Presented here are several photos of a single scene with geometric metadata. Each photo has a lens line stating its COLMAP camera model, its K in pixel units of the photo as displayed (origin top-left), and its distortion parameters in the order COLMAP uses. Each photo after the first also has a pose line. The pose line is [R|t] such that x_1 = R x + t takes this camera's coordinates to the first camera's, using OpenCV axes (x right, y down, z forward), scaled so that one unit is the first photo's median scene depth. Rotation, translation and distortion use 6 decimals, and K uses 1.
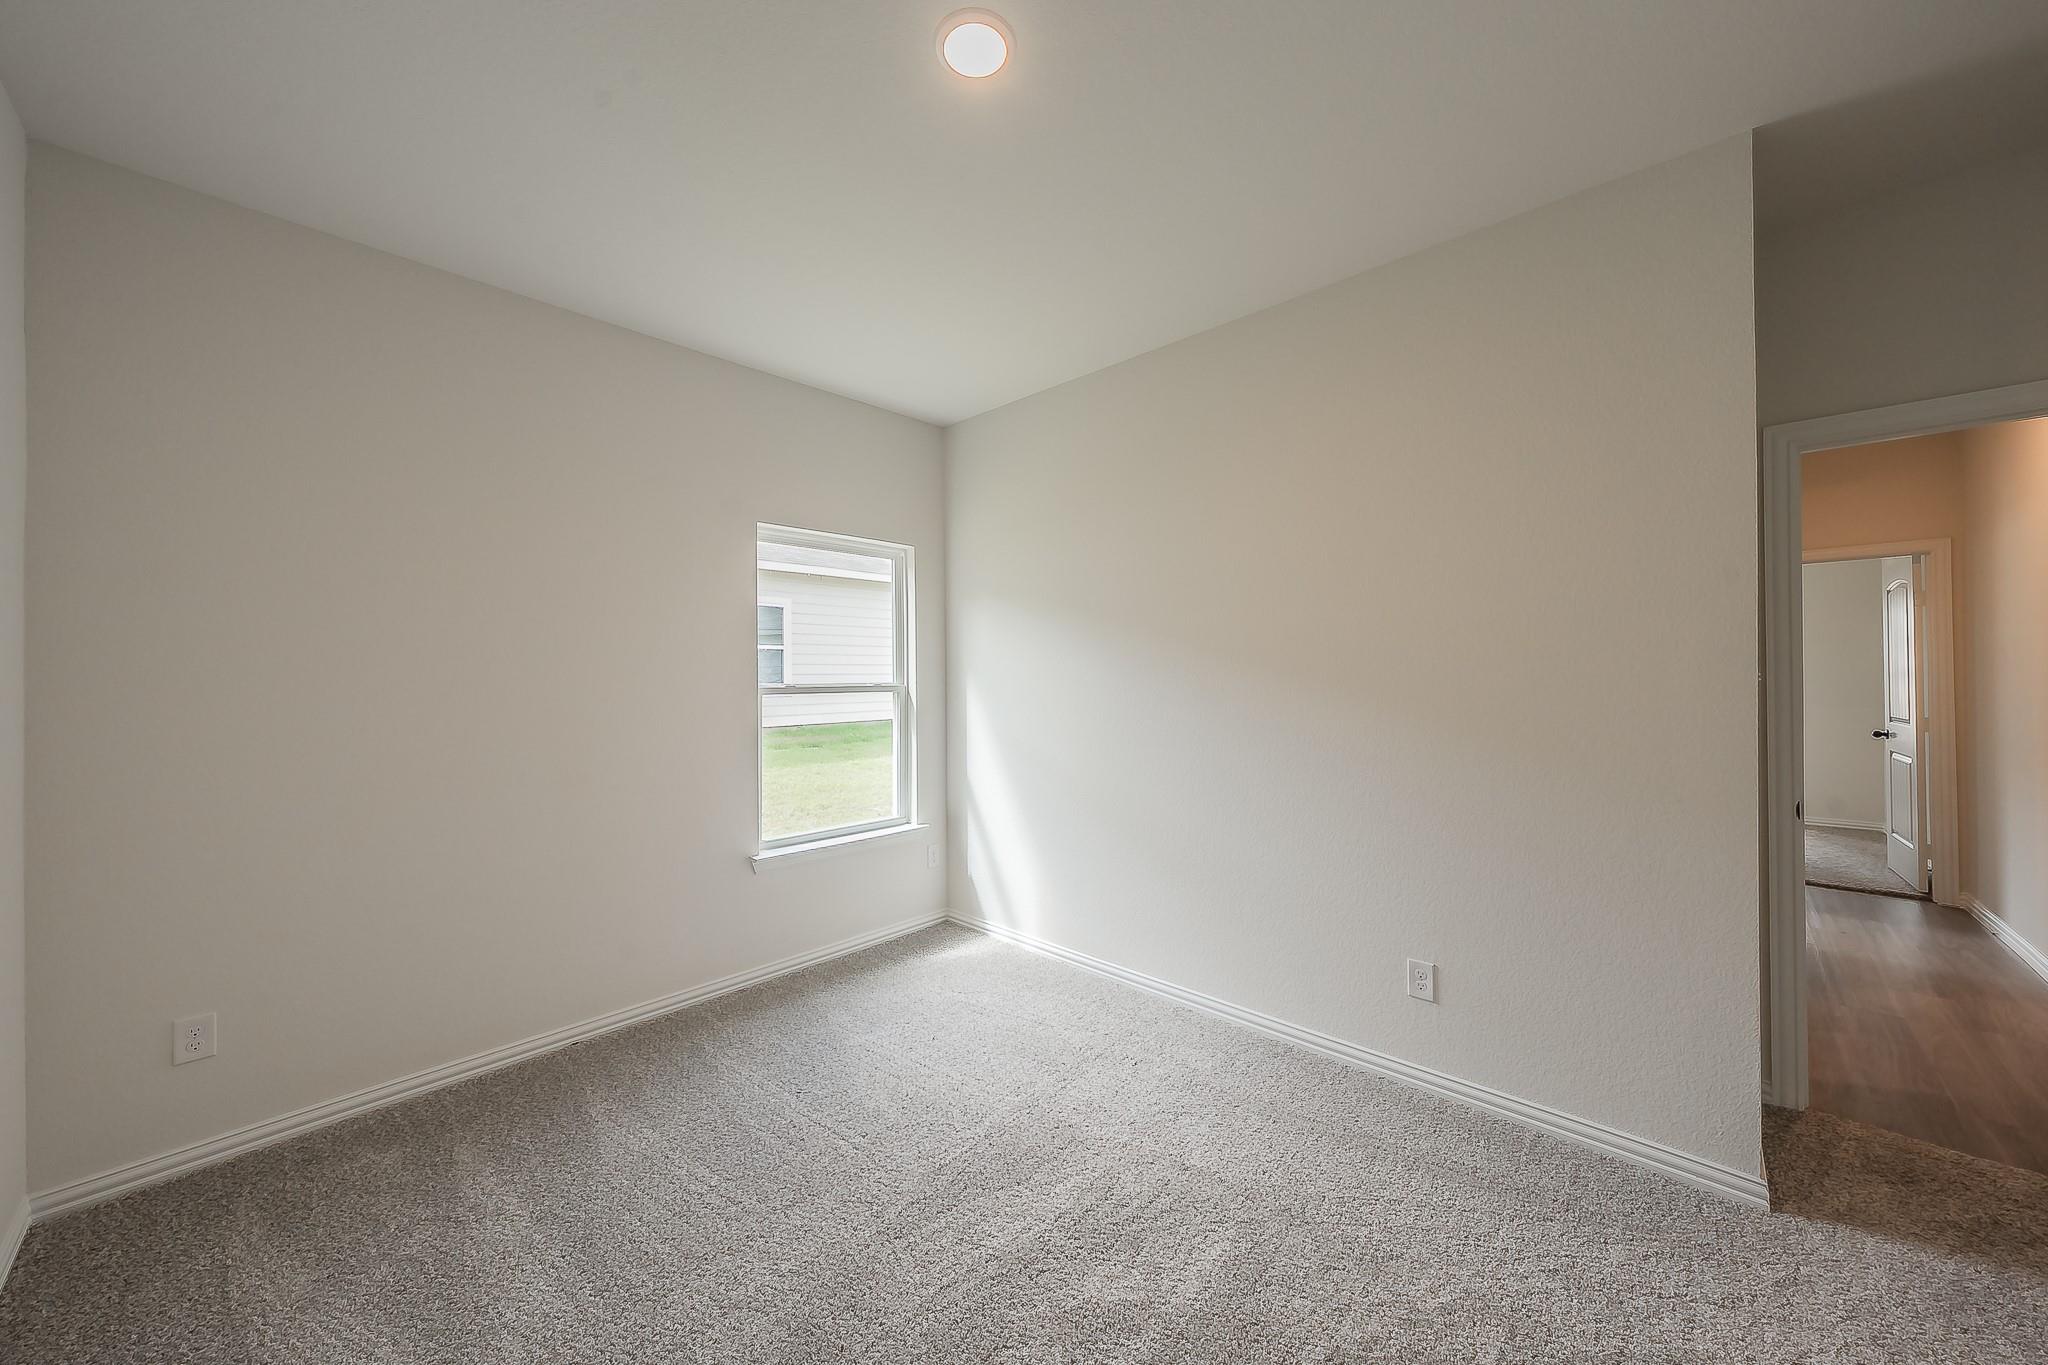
lens RADIAL K [[714.2, 0, 1009.0], [0, 714.2, 695.3], [0, 0, 1]] dist [-0.000671, -0.000011]
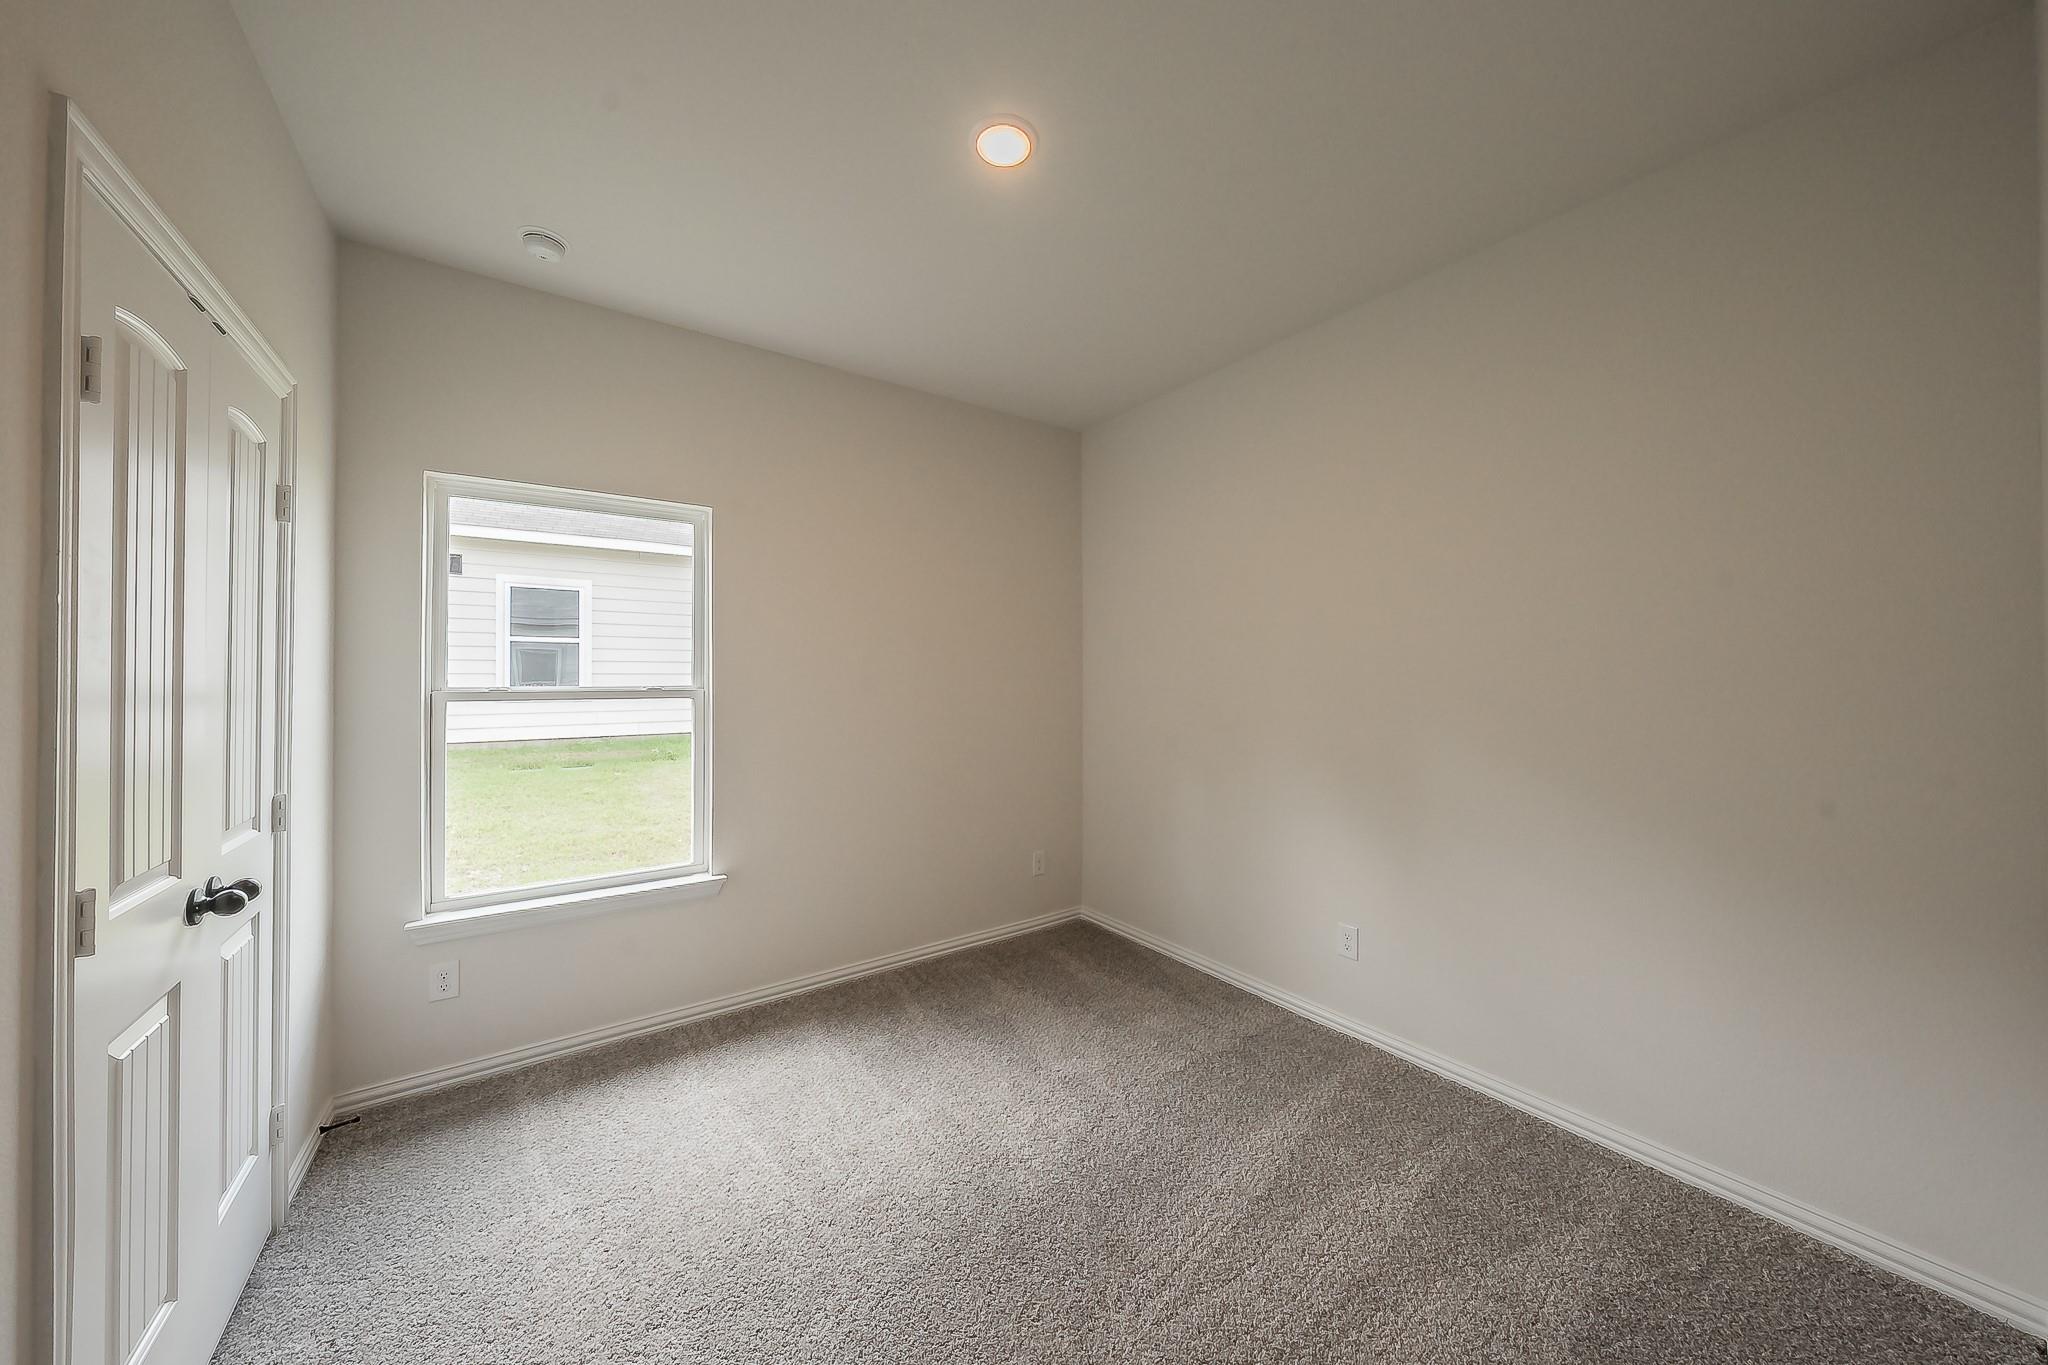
lens RADIAL K [[696.3, 0, 1013.3], [0, 696.3, 673.2], [0, 0, 1]] dist [-0.001256, 0.000050]
pose [[0.978566, 0.002430, -0.205917, 0.327658], [-0.009998, 0.999312, -0.035719, -0.007660], [0.205689, 0.037012, 0.977917, 0.341021]]
